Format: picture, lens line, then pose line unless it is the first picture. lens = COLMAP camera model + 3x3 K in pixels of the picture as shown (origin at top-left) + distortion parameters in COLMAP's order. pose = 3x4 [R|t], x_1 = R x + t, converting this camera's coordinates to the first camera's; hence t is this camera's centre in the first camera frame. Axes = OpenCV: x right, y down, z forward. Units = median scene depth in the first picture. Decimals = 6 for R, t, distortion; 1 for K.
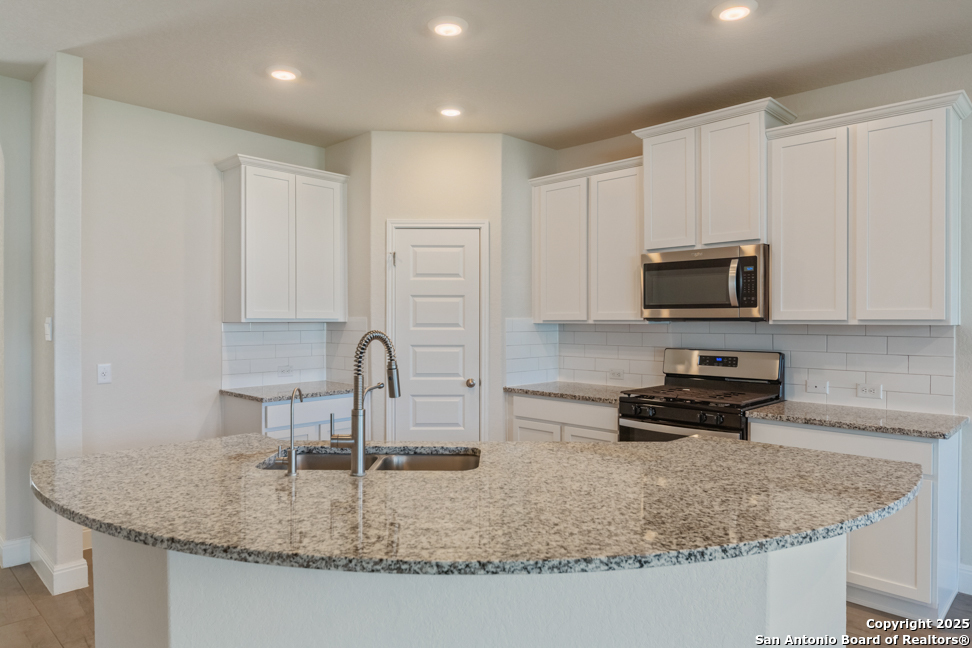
lens RADIAL K [[625.9, 0, 486.0], [0, 625.9, 324.0], [0, 0, 1]] dist [0.004048, -0.003561]
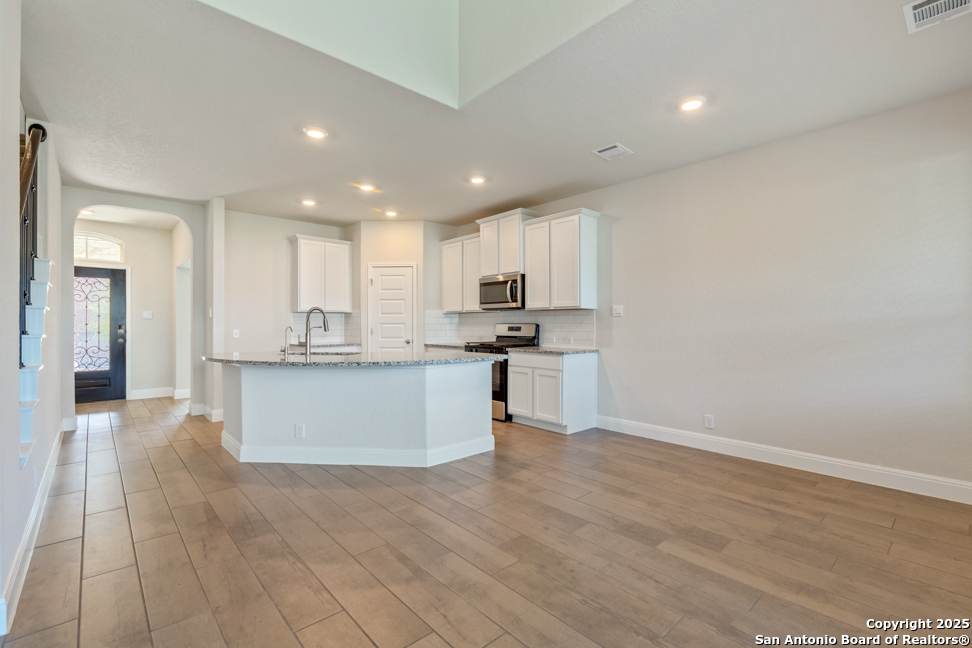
lens RADIAL K [[436.6, 0, 484.1], [0, 436.6, 324.9], [0, 0, 1]] dist [0.012078, -0.008222]
pose [[0.997380, -0.001808, -0.072317, 0.376757], [0.001424, 0.999985, -0.005357, 0.054174], [0.072326, 0.005240, 0.997367, -0.481283]]
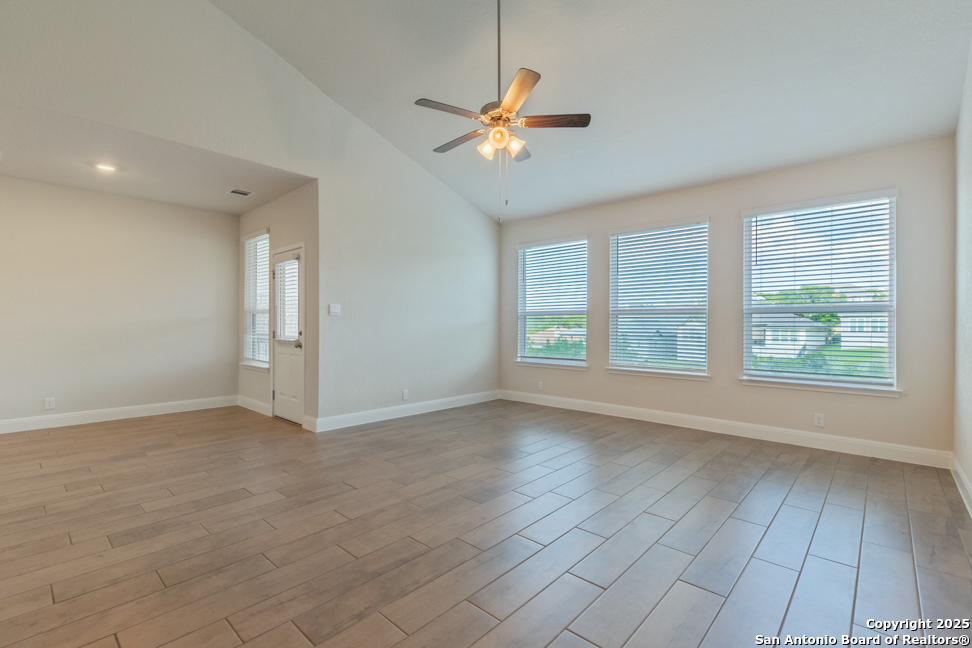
lens RADIAL K [[436.6, 0, 484.1], [0, 436.6, 324.9], [0, 0, 1]] dist [0.012078, -0.008222]
pose [[-0.024836, -0.001875, 0.999690, -0.436421], [0.001555, 0.999997, 0.001915, 0.056275], [-0.999690, 0.001602, -0.024833, -0.604737]]
